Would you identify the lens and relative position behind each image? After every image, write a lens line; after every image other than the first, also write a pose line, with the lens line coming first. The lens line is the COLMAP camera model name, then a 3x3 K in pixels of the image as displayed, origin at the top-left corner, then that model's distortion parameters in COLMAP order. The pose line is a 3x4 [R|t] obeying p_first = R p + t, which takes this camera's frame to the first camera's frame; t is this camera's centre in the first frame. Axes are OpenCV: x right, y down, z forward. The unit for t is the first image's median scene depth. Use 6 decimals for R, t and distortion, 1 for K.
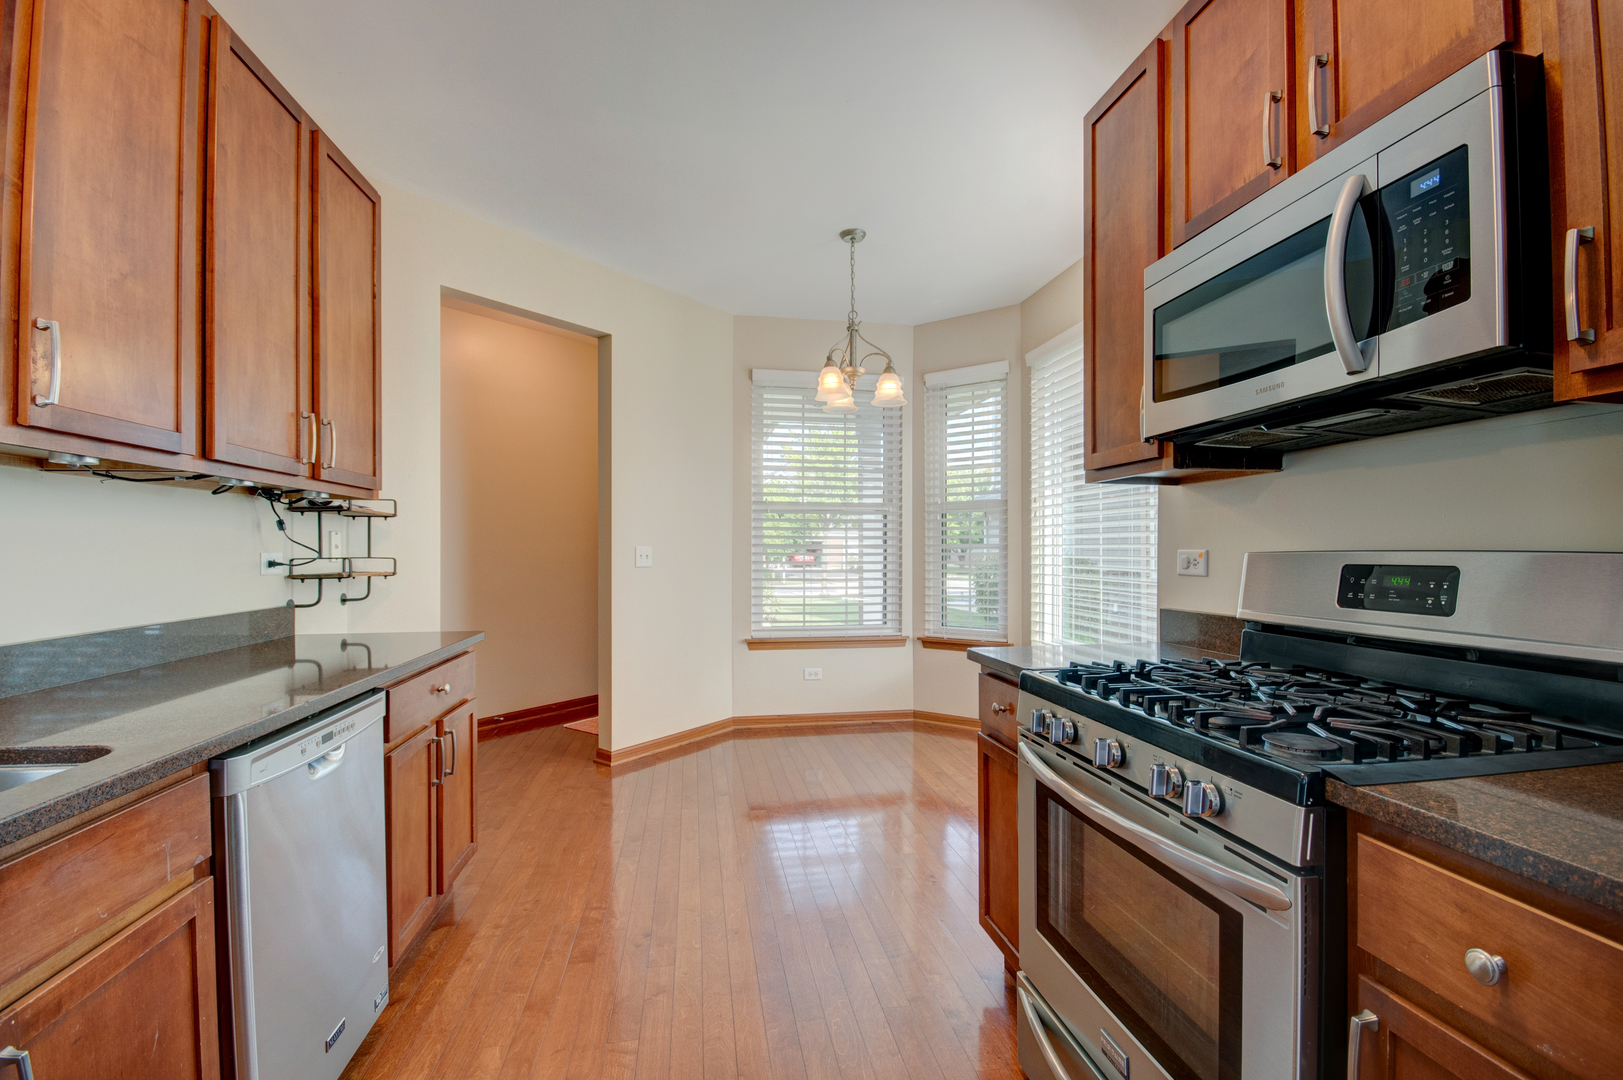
lens RADIAL K [[703.3, 0, 817.0], [0, 703.3, 542.5], [0, 0, 1]] dist [-0.010676, -0.000621]
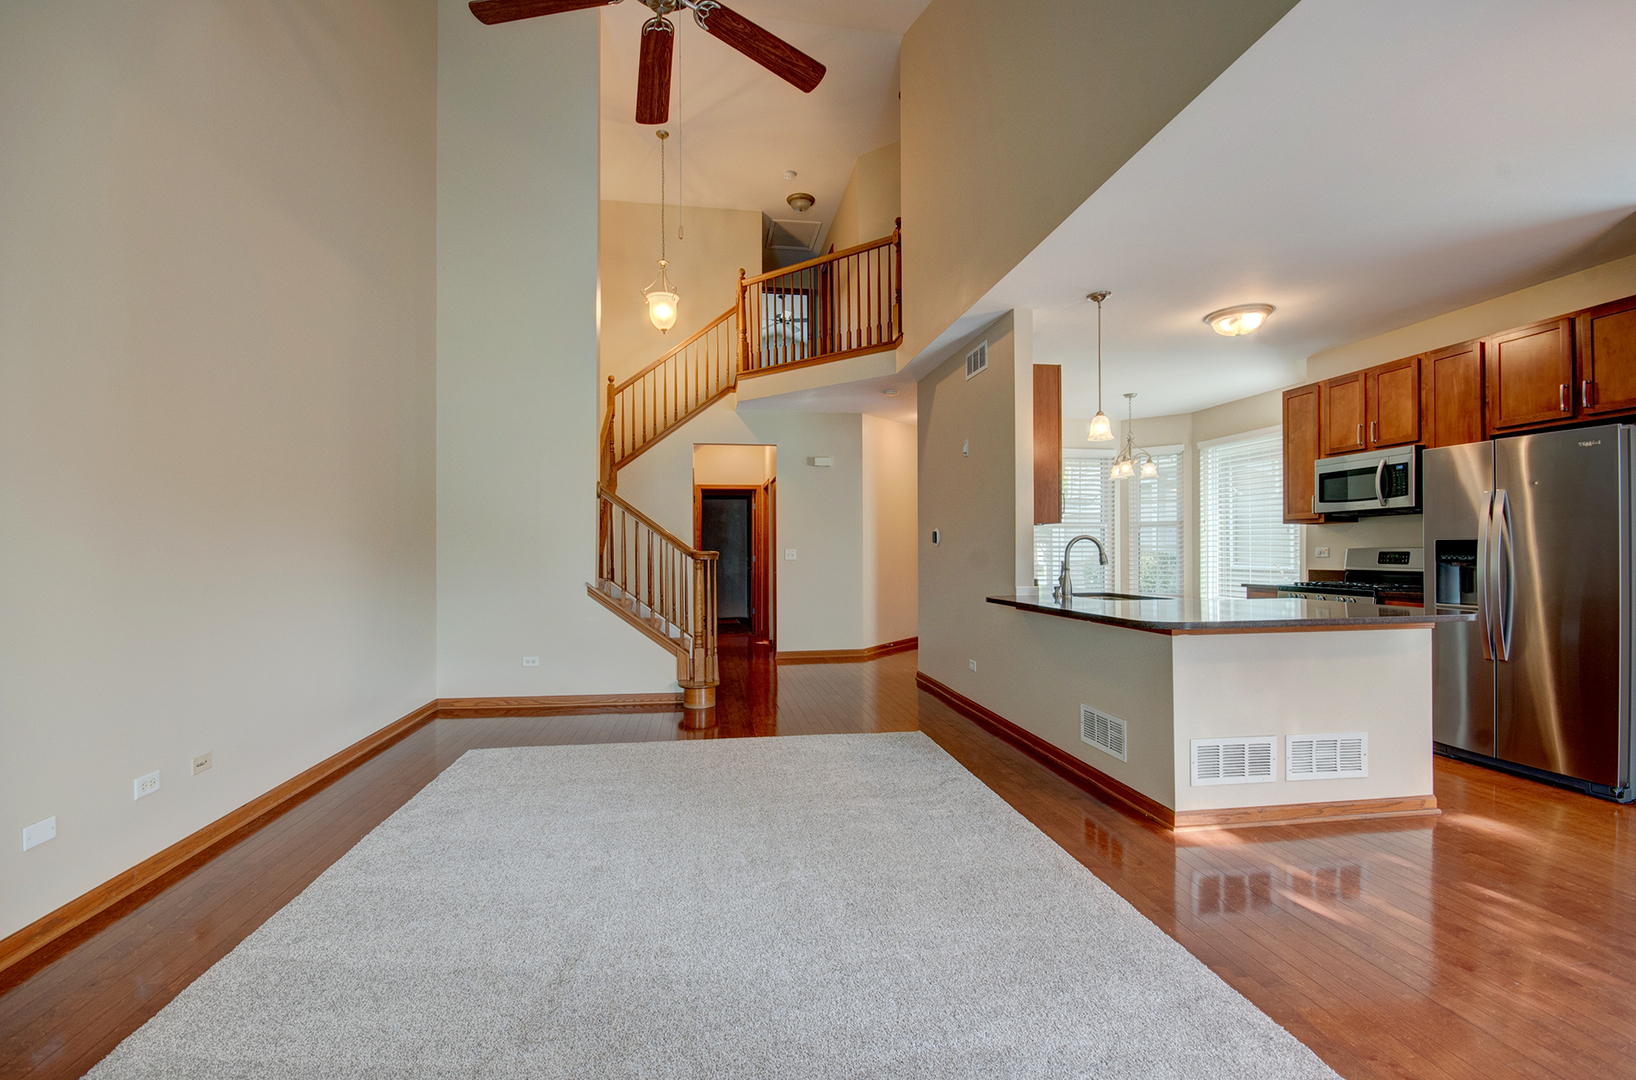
lens RADIAL K [[708.9, 0, 799.8], [0, 708.9, 545.7], [0, 0, 1]] dist [-0.010676, -0.000621]
pose [[0.999730, -0.006515, -0.022293, -0.872790], [0.006629, 0.999965, 0.005043, -0.015451], [0.022260, -0.005190, 0.999739, -1.091783]]
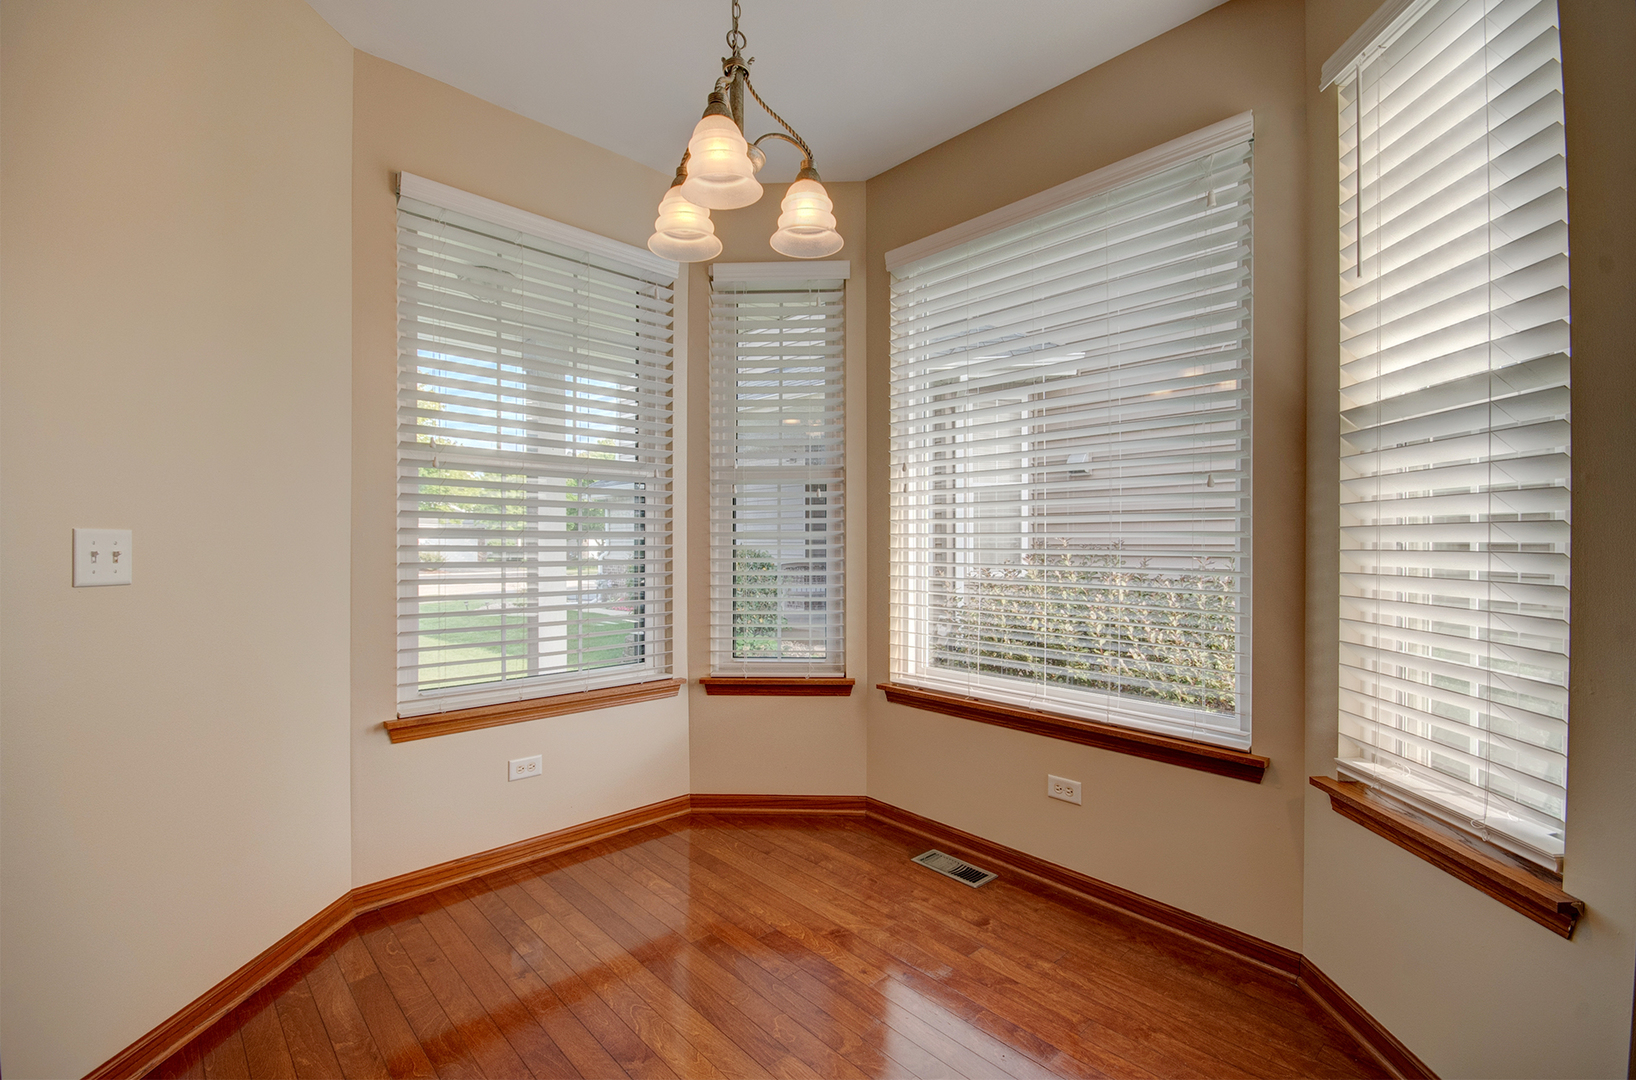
lens RADIAL K [[708.9, 0, 820.4], [0, 708.9, 544.0], [0, 0, 1]] dist [-0.010676, -0.000621]
pose [[0.828177, -0.001955, 0.560463, -0.168364], [-0.004653, 0.999935, 0.010363, 0.008828], [-0.560447, -0.011190, 0.828115, 0.573418]]
